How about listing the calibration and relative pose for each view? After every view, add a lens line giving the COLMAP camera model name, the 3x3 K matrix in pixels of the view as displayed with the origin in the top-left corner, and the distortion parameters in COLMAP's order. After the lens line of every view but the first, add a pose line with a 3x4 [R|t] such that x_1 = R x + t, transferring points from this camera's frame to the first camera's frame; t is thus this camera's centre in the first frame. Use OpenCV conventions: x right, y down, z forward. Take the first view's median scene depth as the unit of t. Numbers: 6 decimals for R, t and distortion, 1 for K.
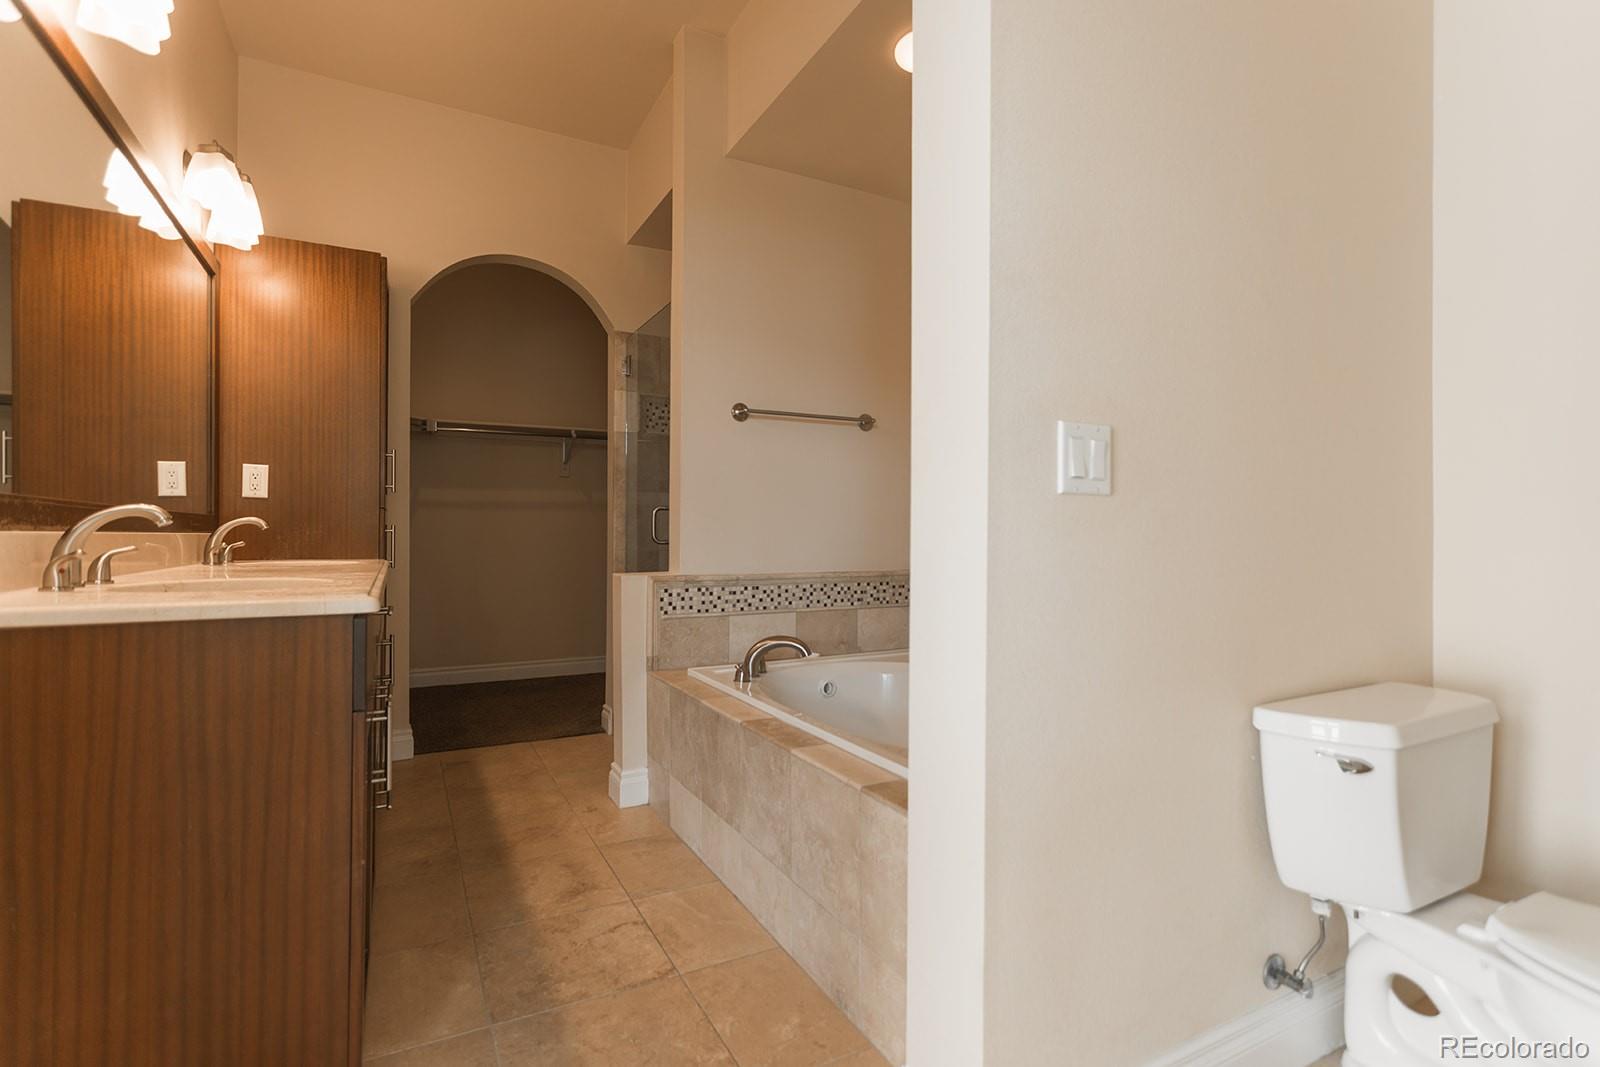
lens RADIAL K [[759.3, 0, 800.0], [0, 759.3, 533.5], [0, 0, 1]] dist [0.001544, 0.000118]
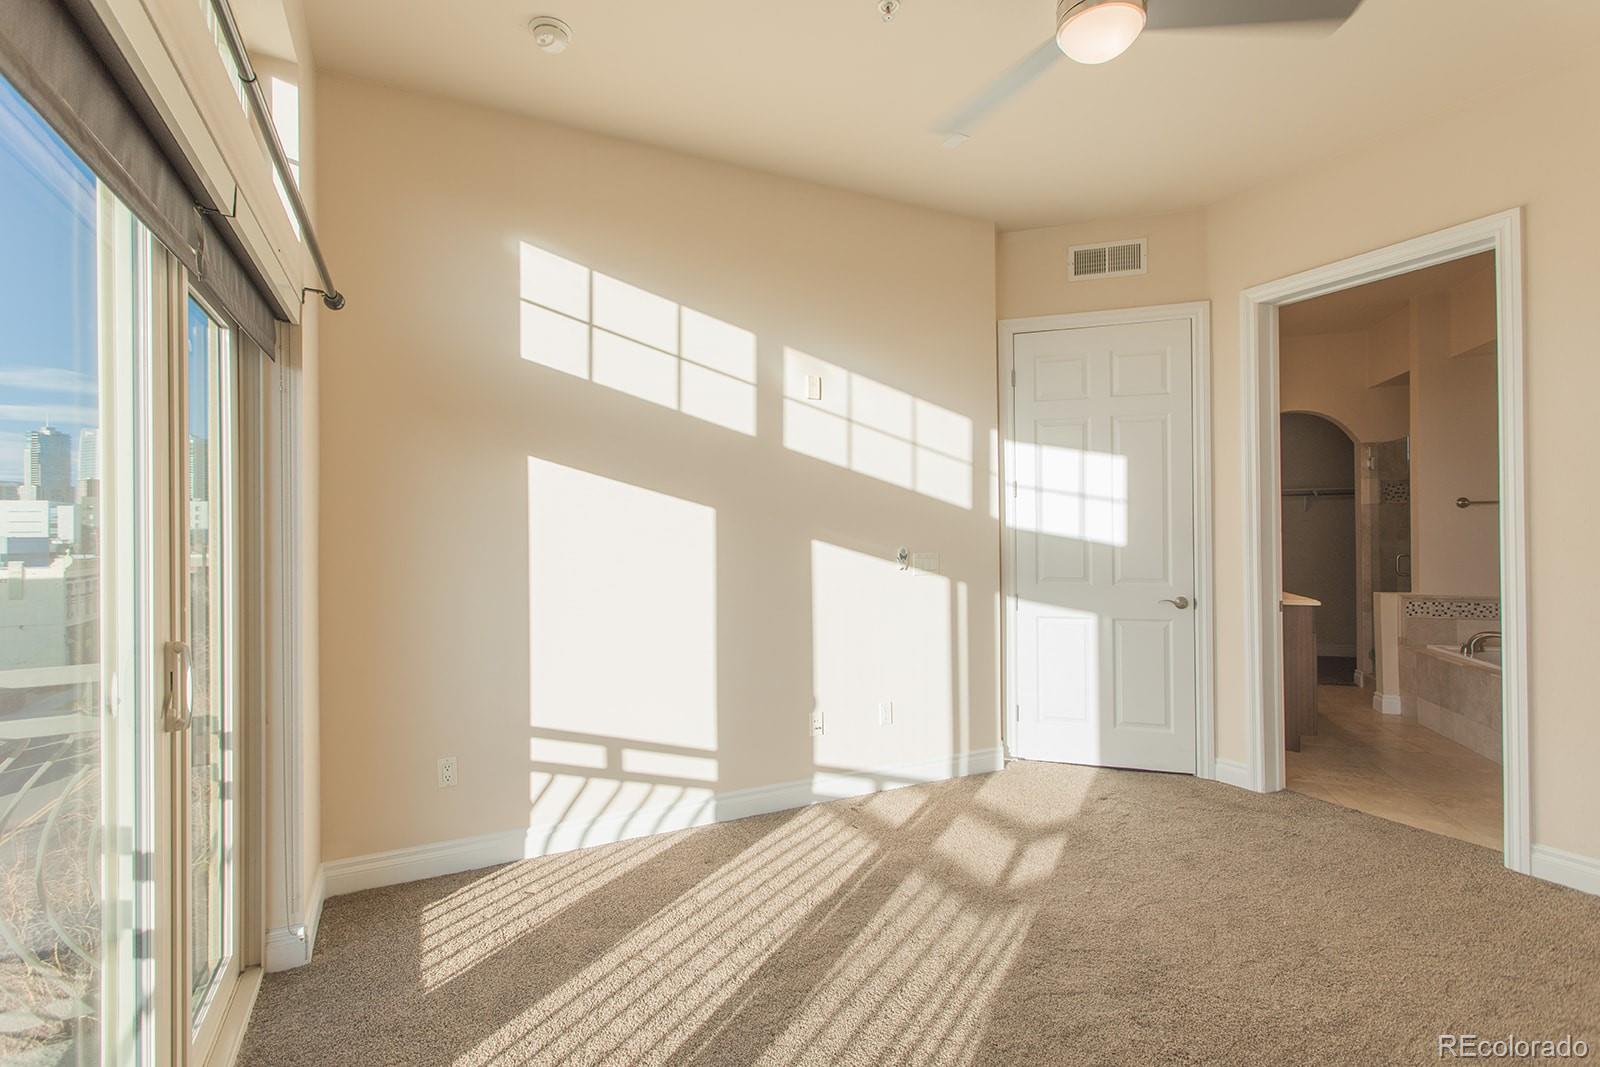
lens RADIAL K [[758.2, 0, 800.0], [0, 758.2, 533.5], [0, 0, 1]] dist [0.018632, 0.000261]
pose [[0.694923, -0.008682, -0.719031, 0.138027], [0.007131, 0.999961, -0.005183, -0.095863], [0.719048, -0.001526, 0.694958, -1.387839]]
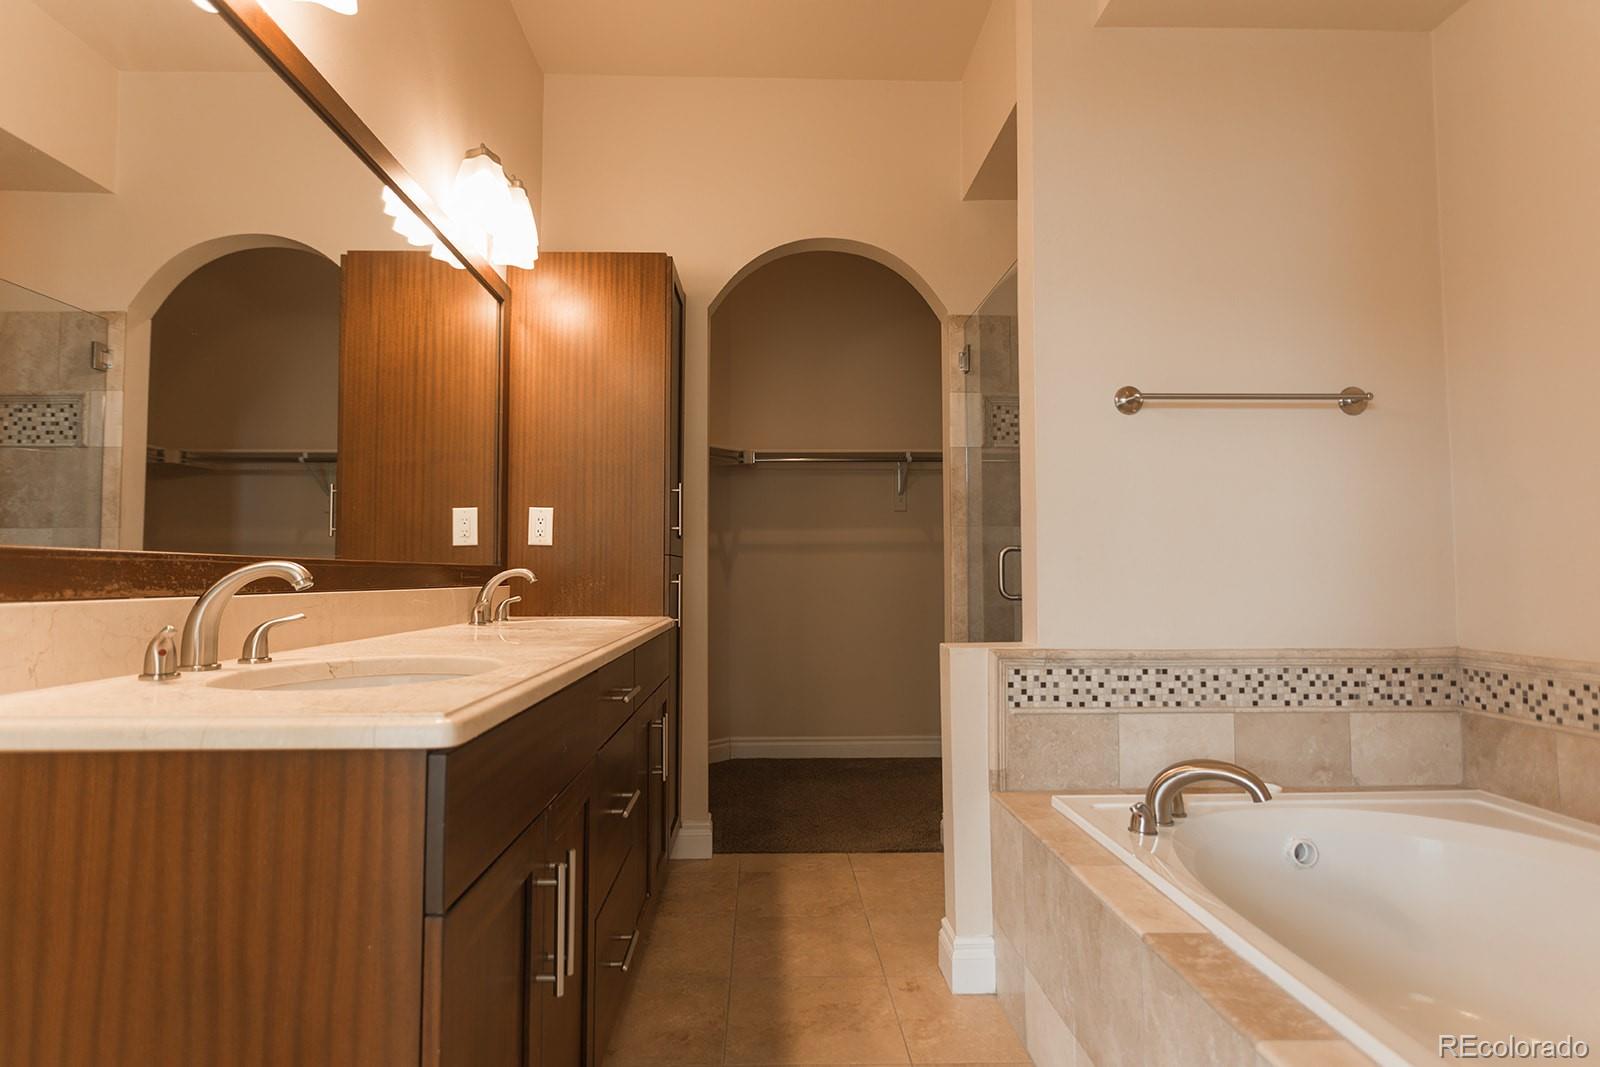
lens RADIAL K [[875.9, 0, 773.8], [0, 875.9, 526.5], [0, 0, 1]] dist [-0.000480, 0.000781]
pose [[0.892139, -0.028455, -0.450863, -0.015165], [0.003382, 0.998407, -0.056319, -0.010204], [0.451748, 0.048720, 0.890814, 0.205995]]
